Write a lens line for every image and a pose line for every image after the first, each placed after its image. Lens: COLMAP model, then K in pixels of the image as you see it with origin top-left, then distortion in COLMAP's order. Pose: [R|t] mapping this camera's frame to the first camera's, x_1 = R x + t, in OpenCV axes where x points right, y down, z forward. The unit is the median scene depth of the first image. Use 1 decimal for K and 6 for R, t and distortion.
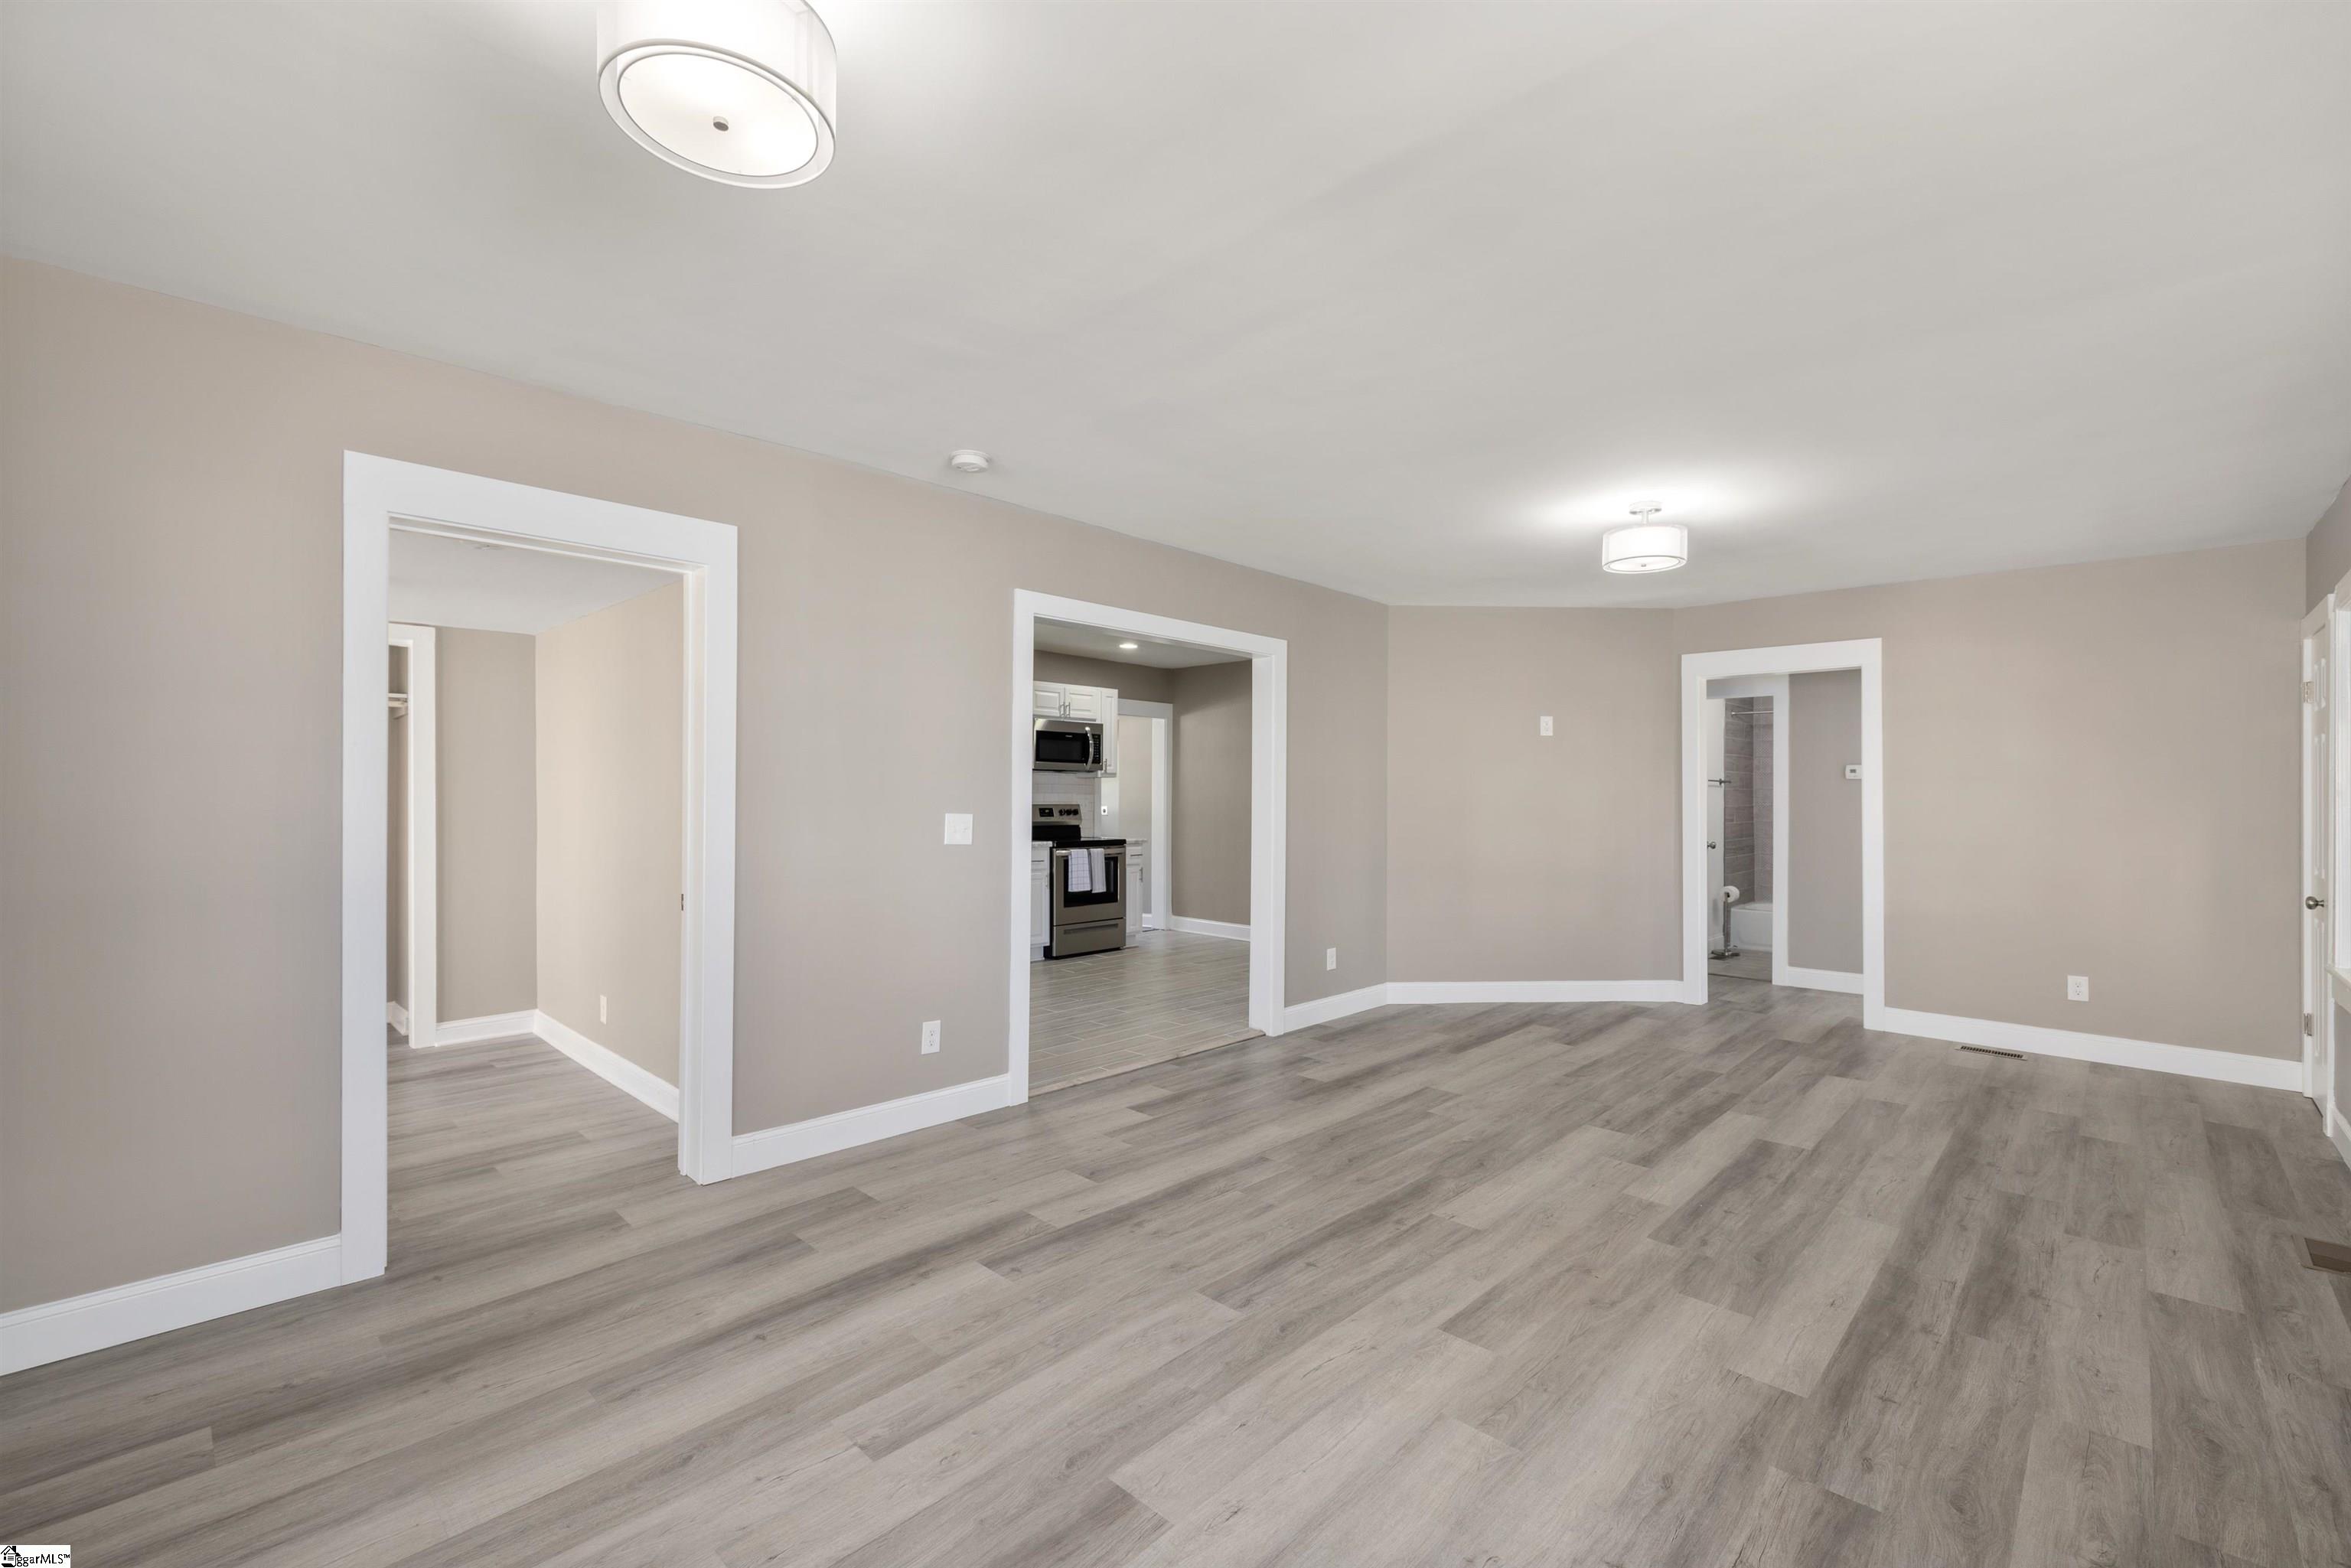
lens RADIAL K [[999.4, 0, 1175.3], [0, 999.4, 794.9], [0, 0, 1]] dist [0.001381, 0.000733]
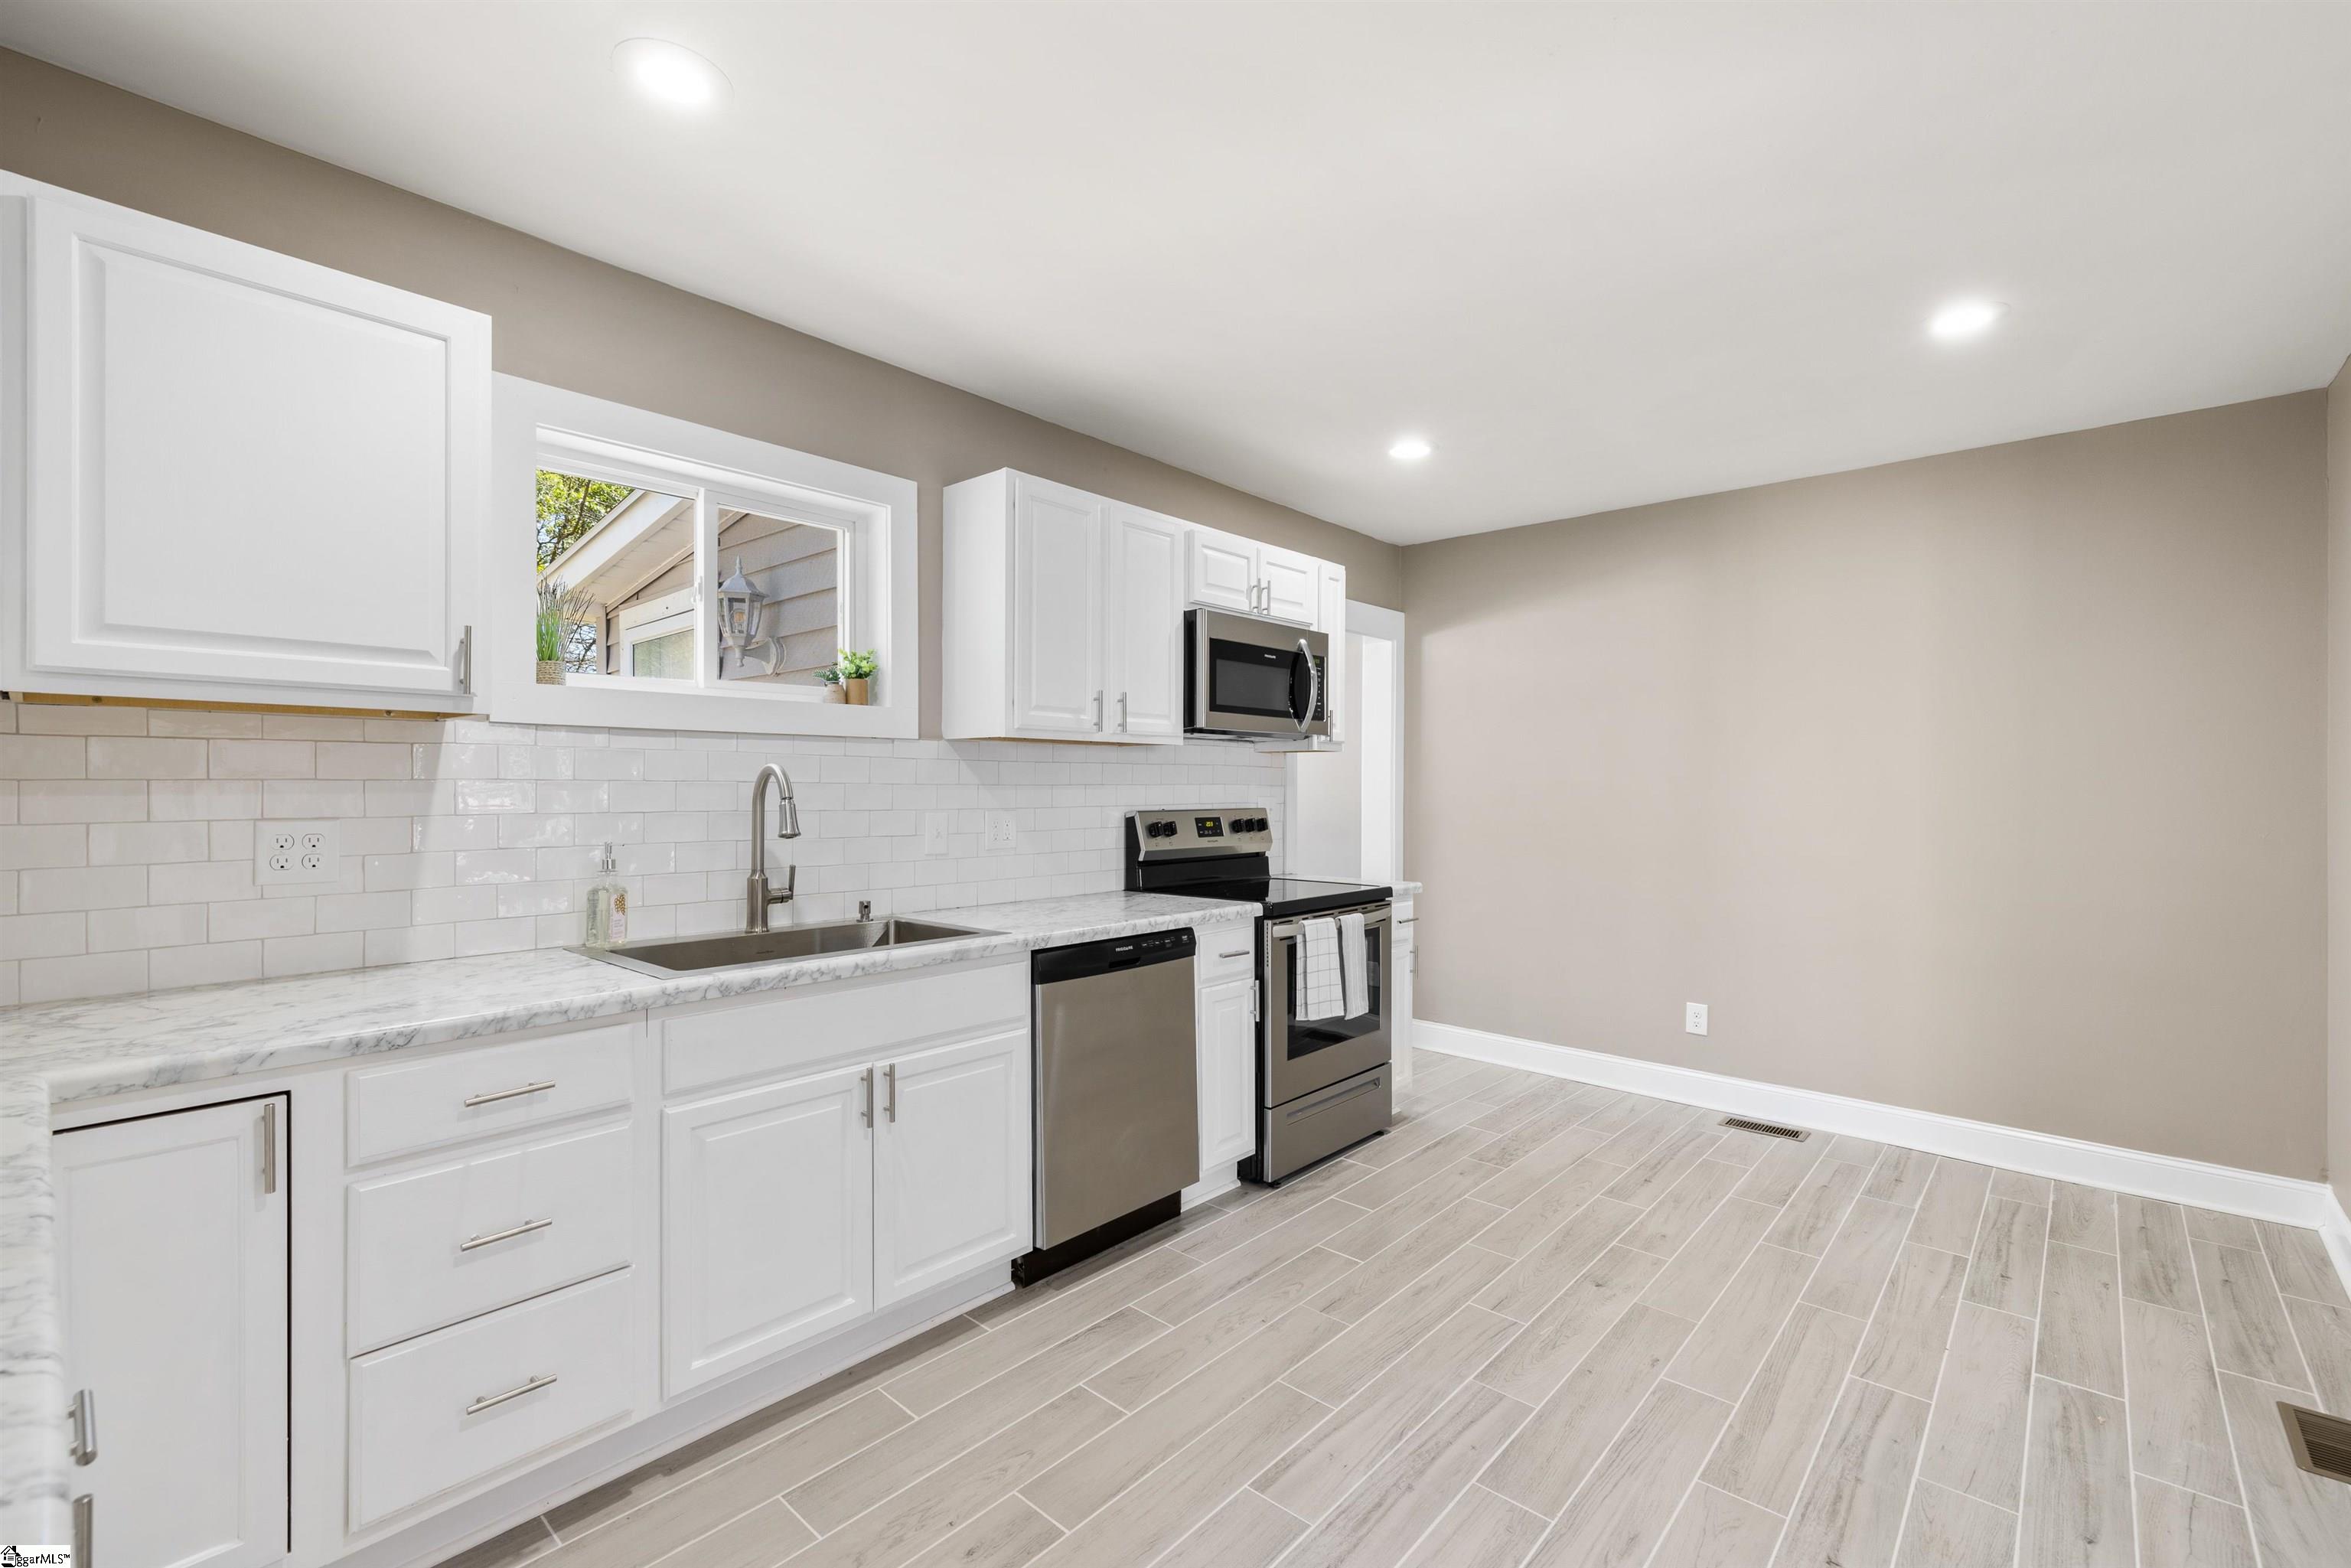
lens RADIAL K [[1019.8, 0, 1185.3], [0, 1019.8, 786.2], [0, 0, 1]] dist [0.002981, 0.000514]
pose [[0.999209, -0.000084, 0.039759, -0.364968], [-0.000141, 0.999984, 0.005665, -0.008606], [-0.039759, -0.005666, 0.999193, 1.228938]]
